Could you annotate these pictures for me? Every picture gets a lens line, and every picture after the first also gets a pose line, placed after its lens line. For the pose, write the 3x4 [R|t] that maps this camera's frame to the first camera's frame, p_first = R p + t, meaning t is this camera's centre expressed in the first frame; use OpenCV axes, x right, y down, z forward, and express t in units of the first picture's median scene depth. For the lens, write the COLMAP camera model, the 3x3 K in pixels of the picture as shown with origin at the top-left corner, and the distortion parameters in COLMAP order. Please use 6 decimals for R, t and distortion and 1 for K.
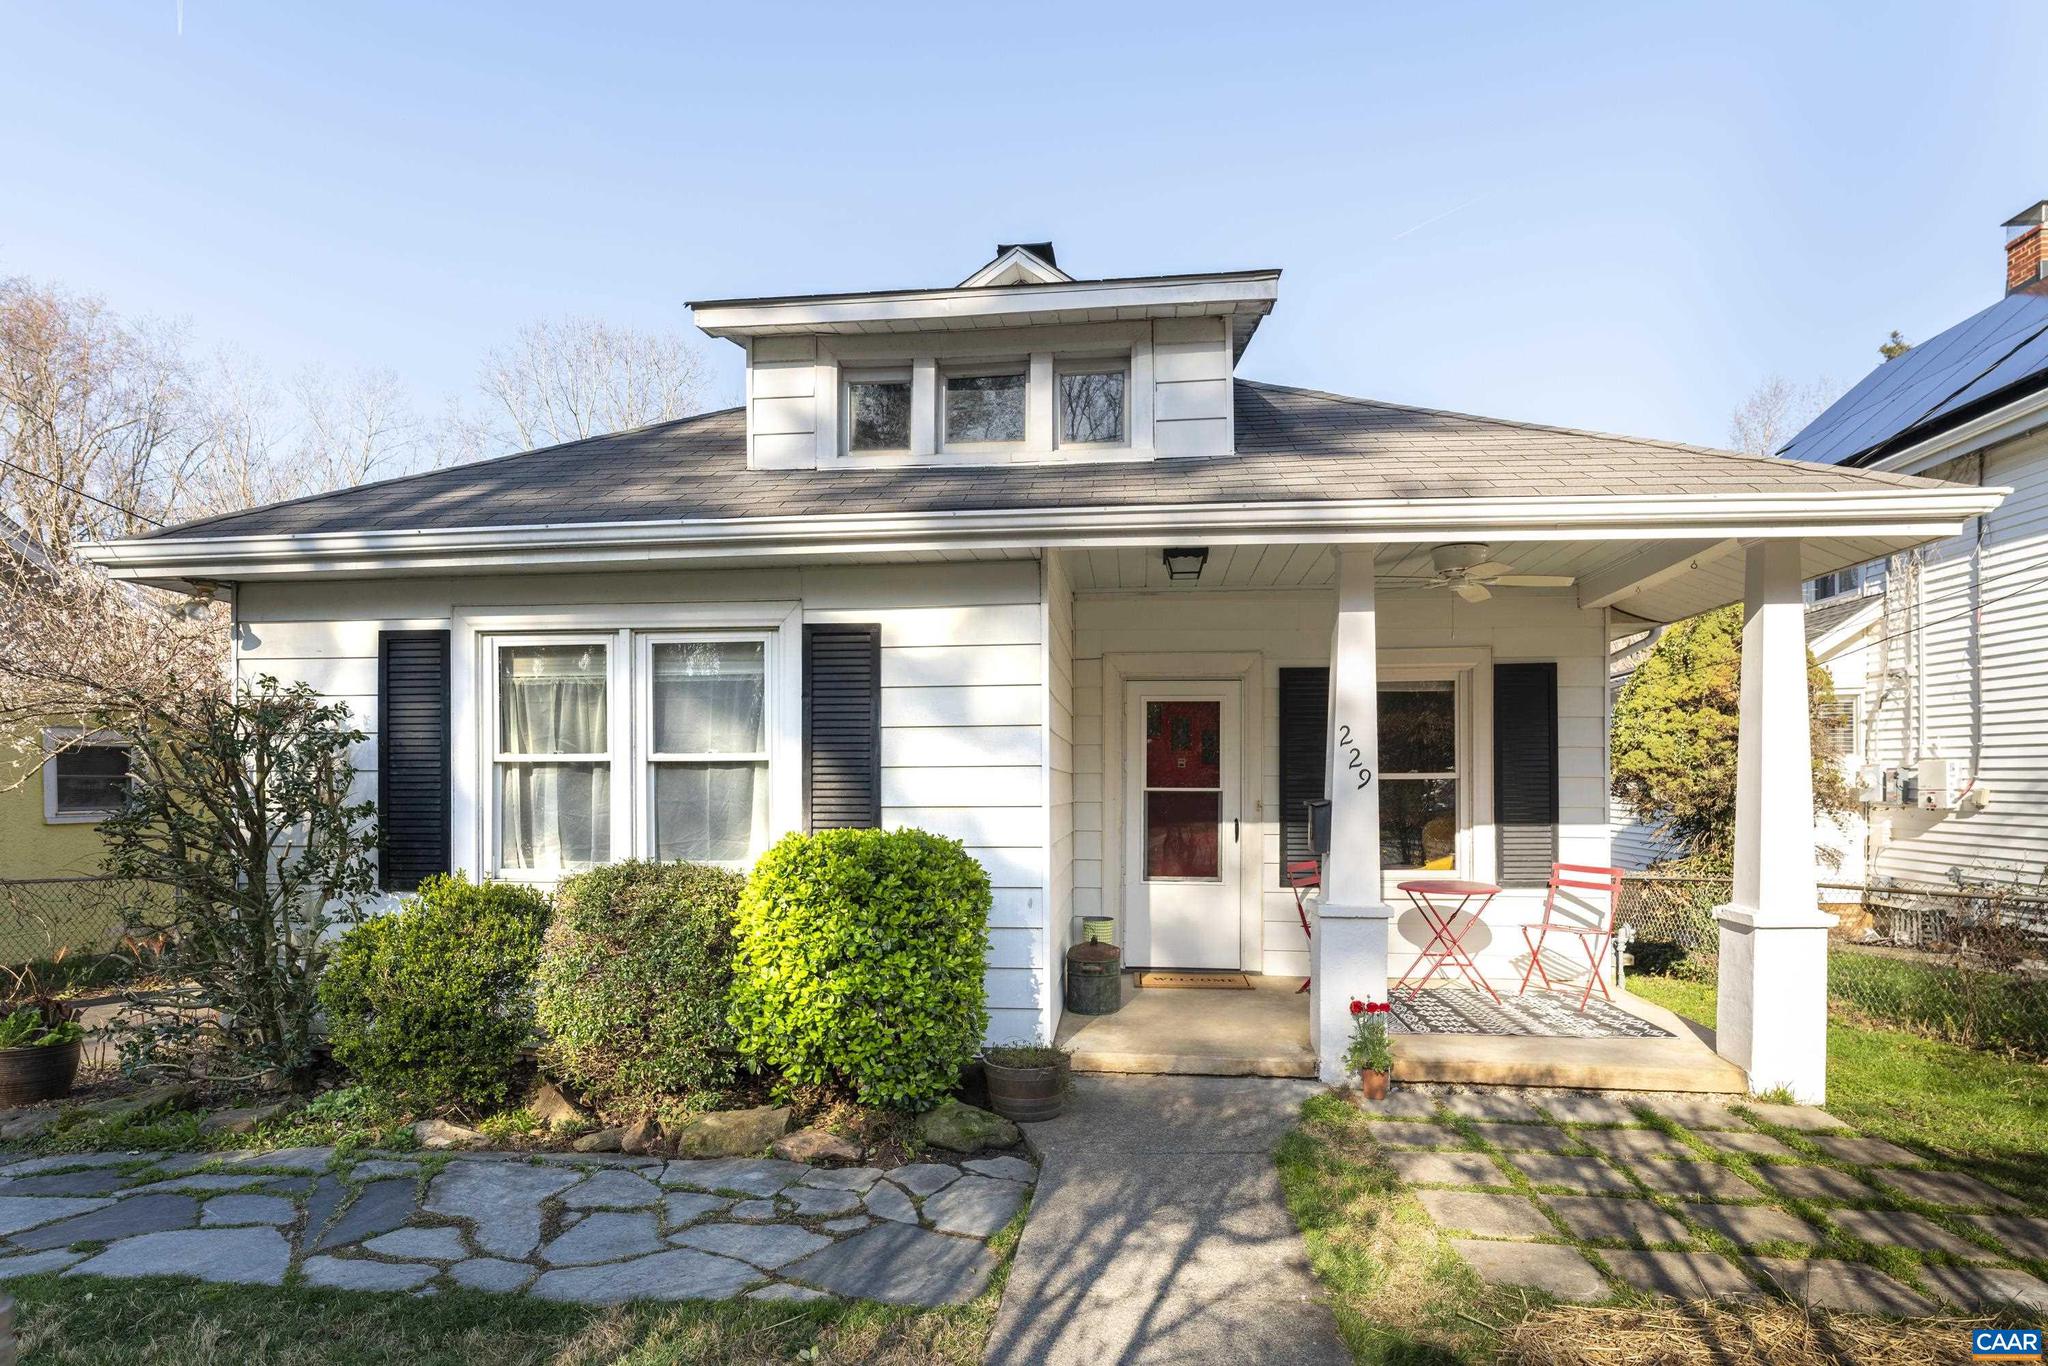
lens RADIAL K [[989.0, 0, 1102.2], [0, 989.0, 827.1], [0, 0, 1]] dist [-0.001300, 0.001120]
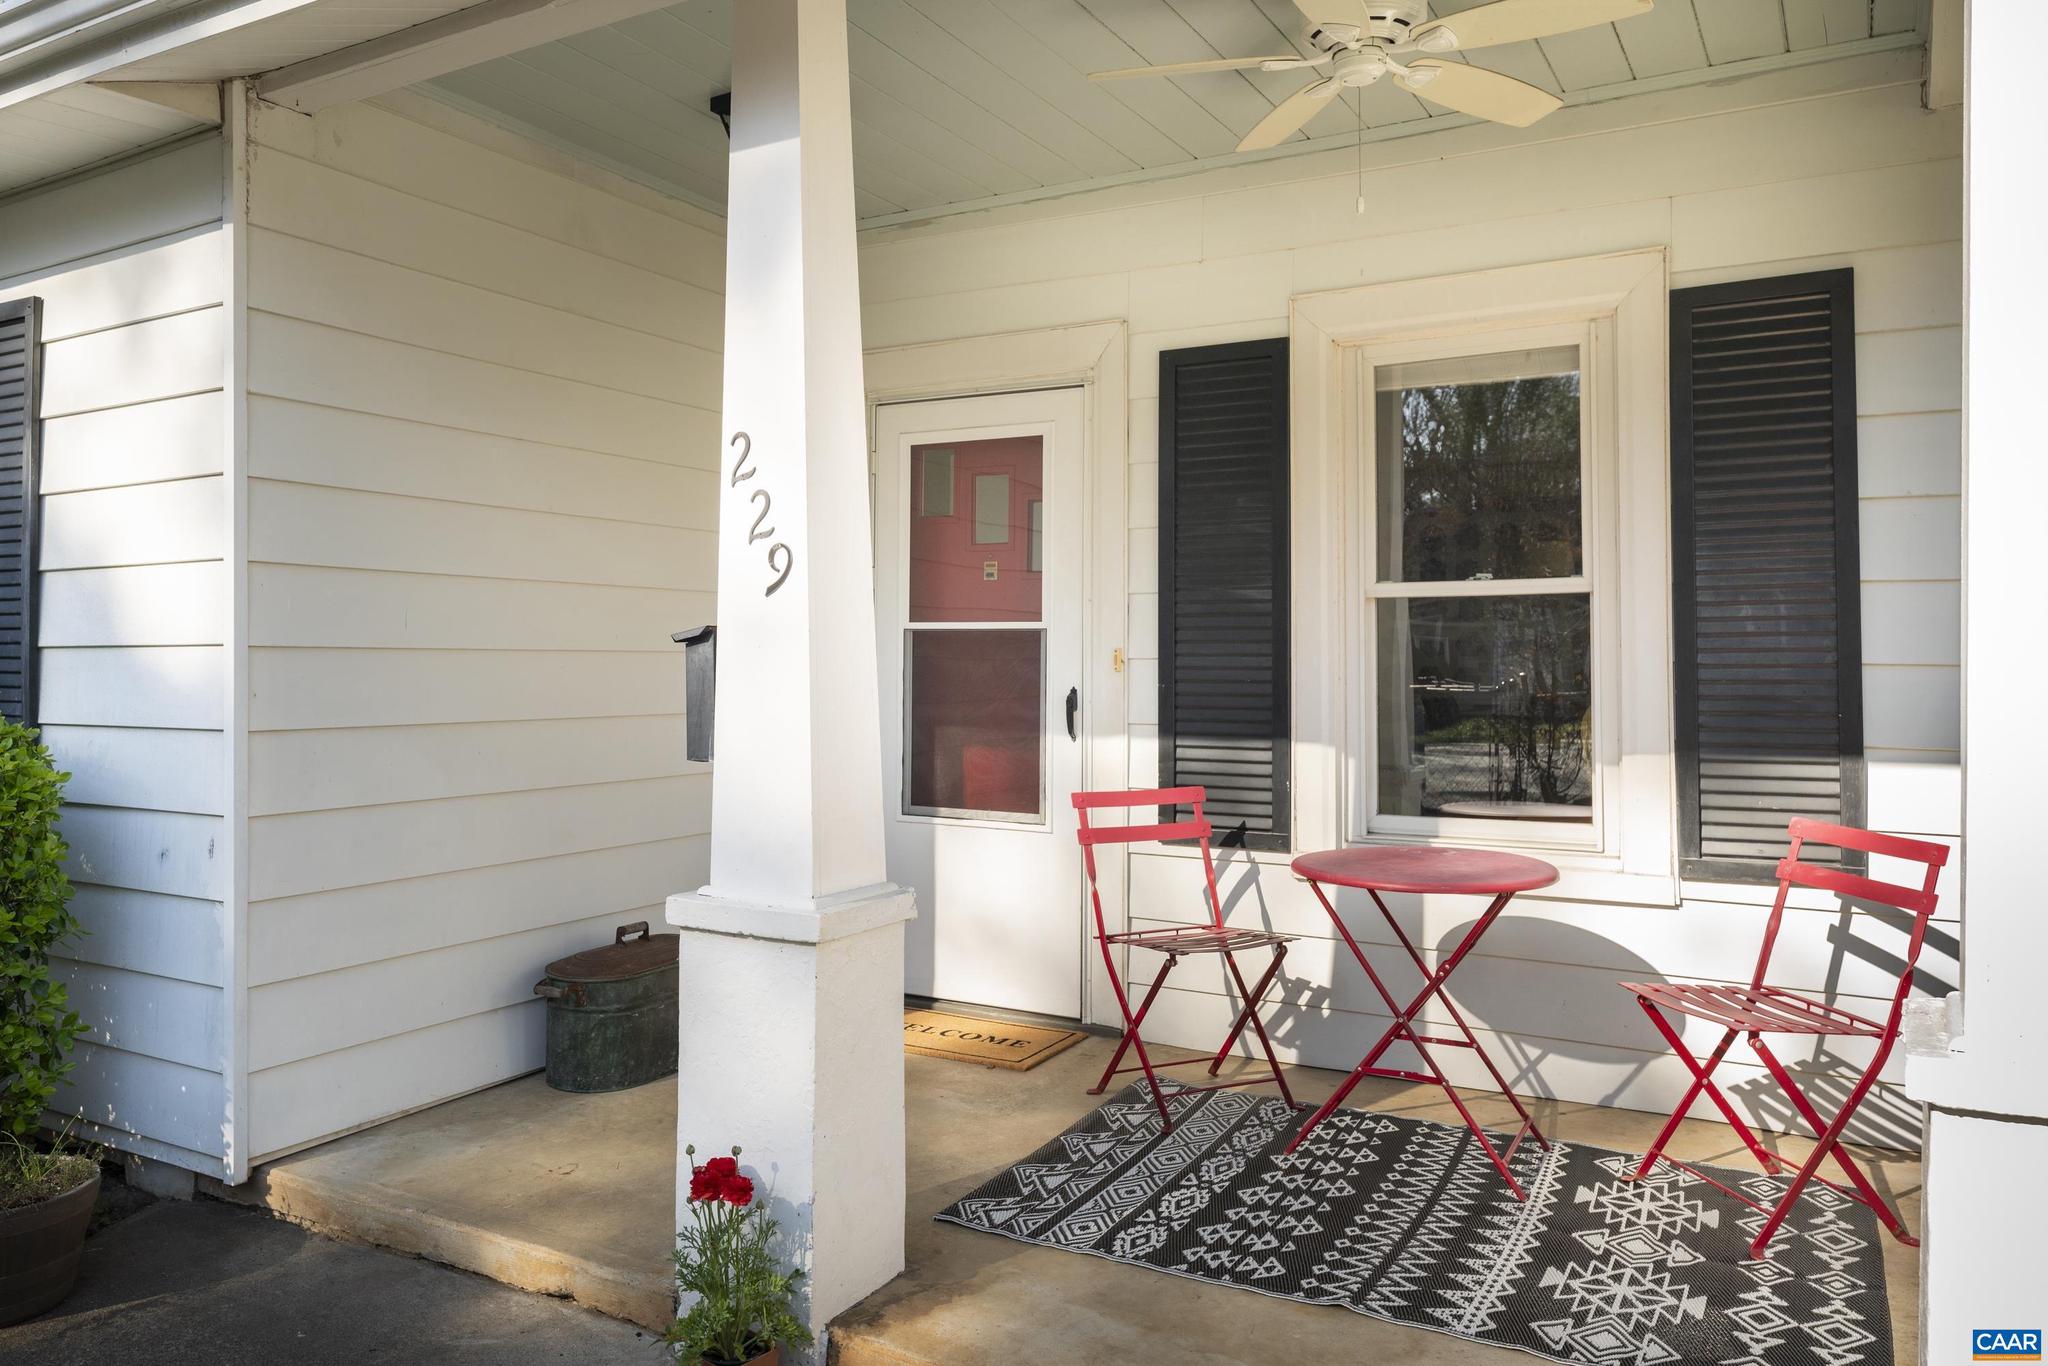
lens RADIAL K [[1471.9, 0, 1002.7], [0, 1471.9, 686.9], [0, 0, 1]] dist [0.003628, -0.008744]
pose [[0.895462, 0.009177, -0.445043, 0.559698], [-0.018168, 0.999708, -0.015941, 0.003257], [0.444767, 0.022360, 0.895367, 0.506662]]
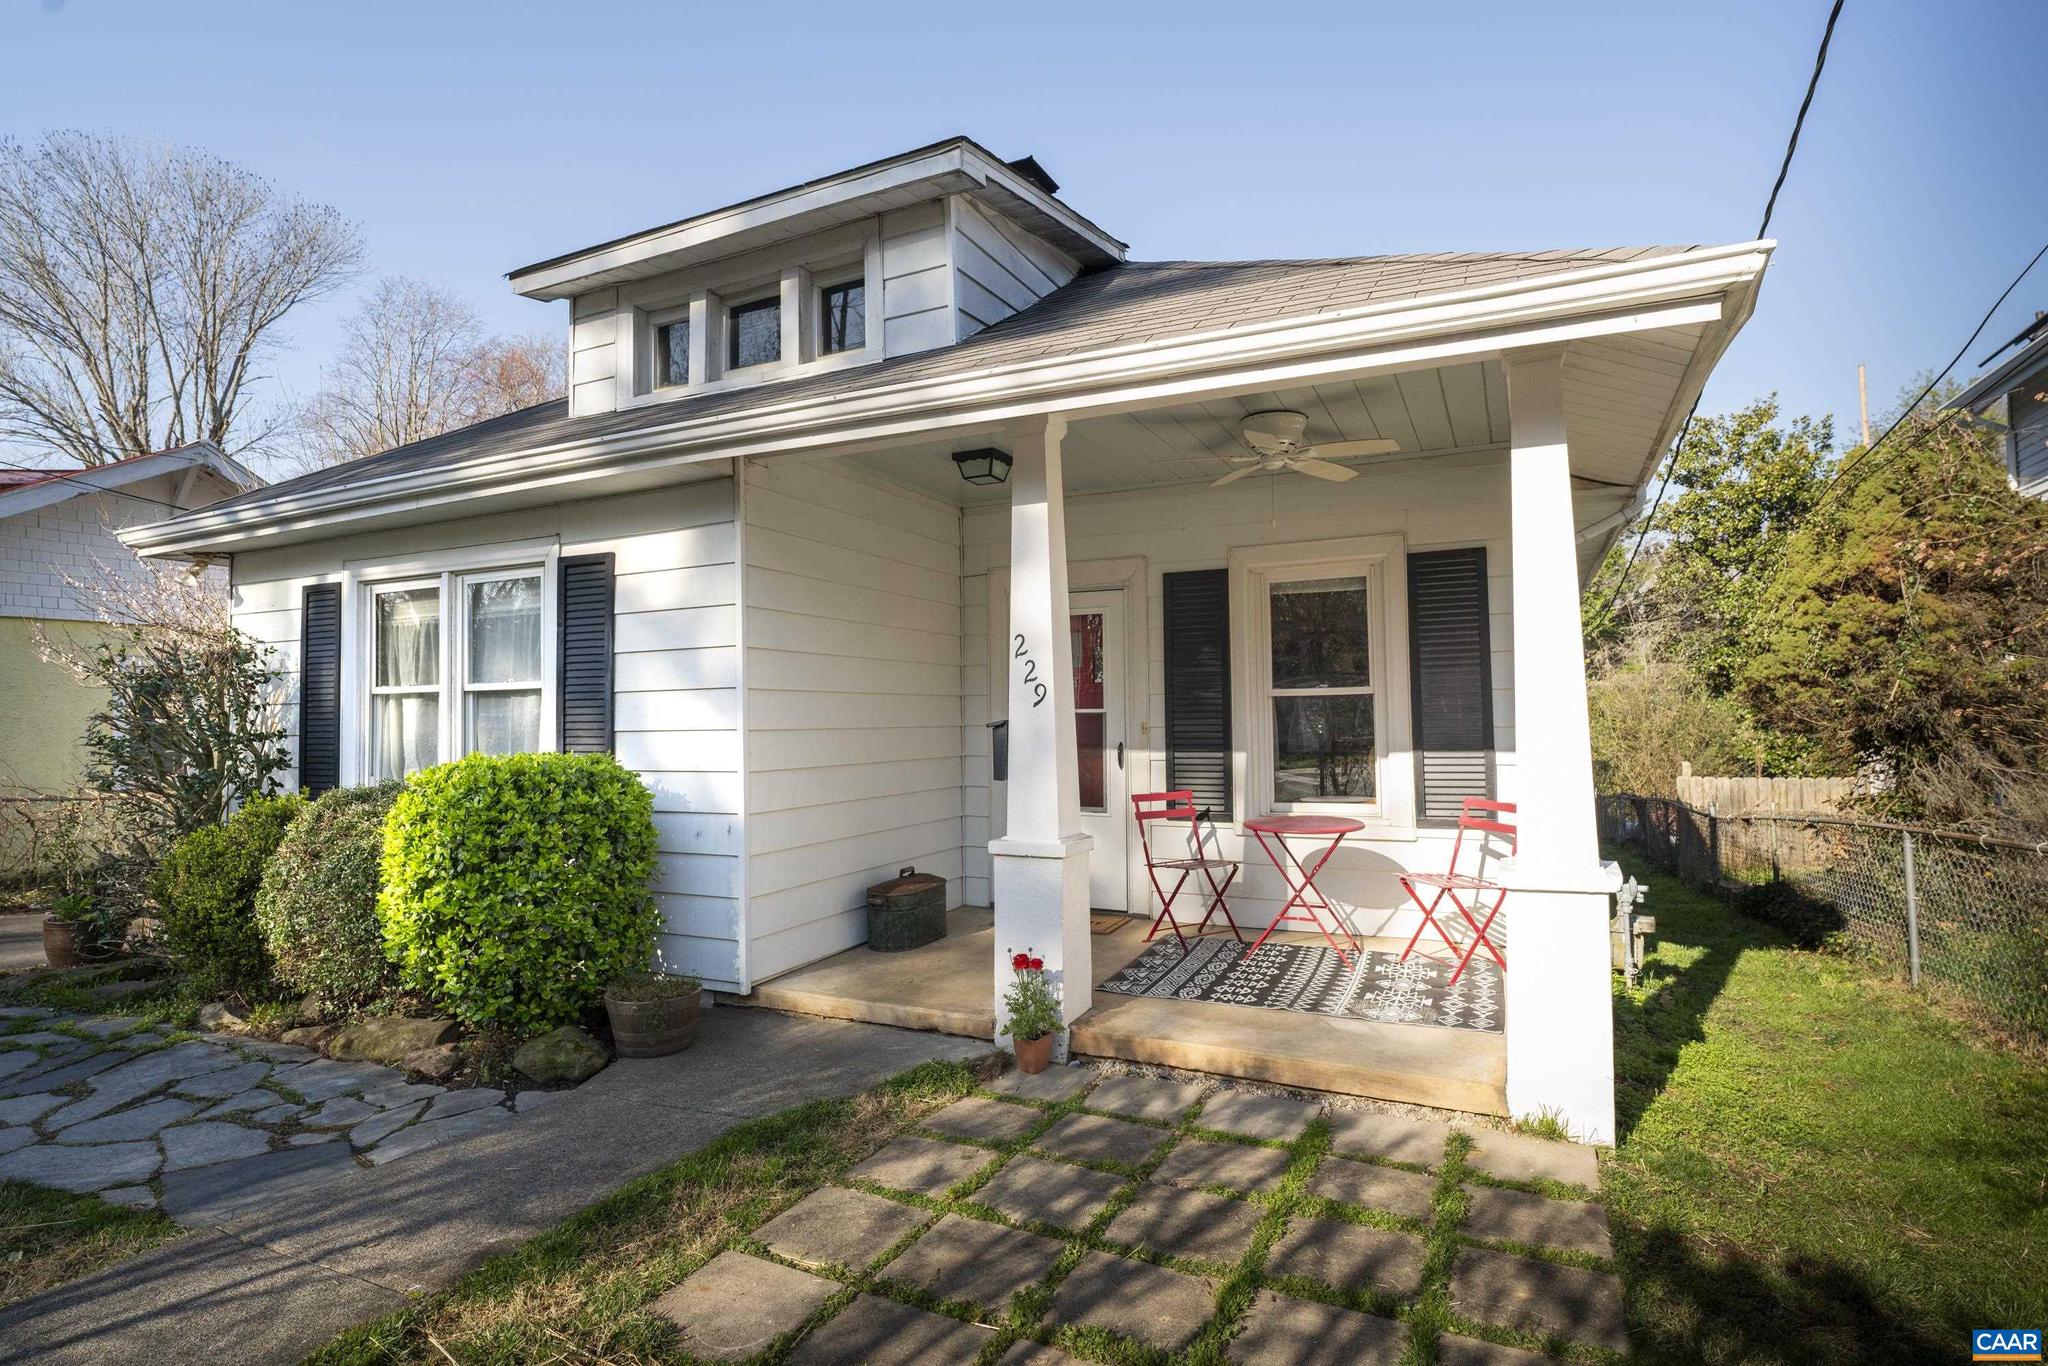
lens RADIAL K [[989.0, 0, 1102.2], [0, 989.0, 719.1], [0, 0, 1]] dist [-0.001300, 0.001120]
pose [[0.945663, -0.009801, -0.325001, 0.563235], [-0.001133, 0.999440, -0.033438, 0.000485], [0.325147, 0.031989, 0.945122, 0.193712]]
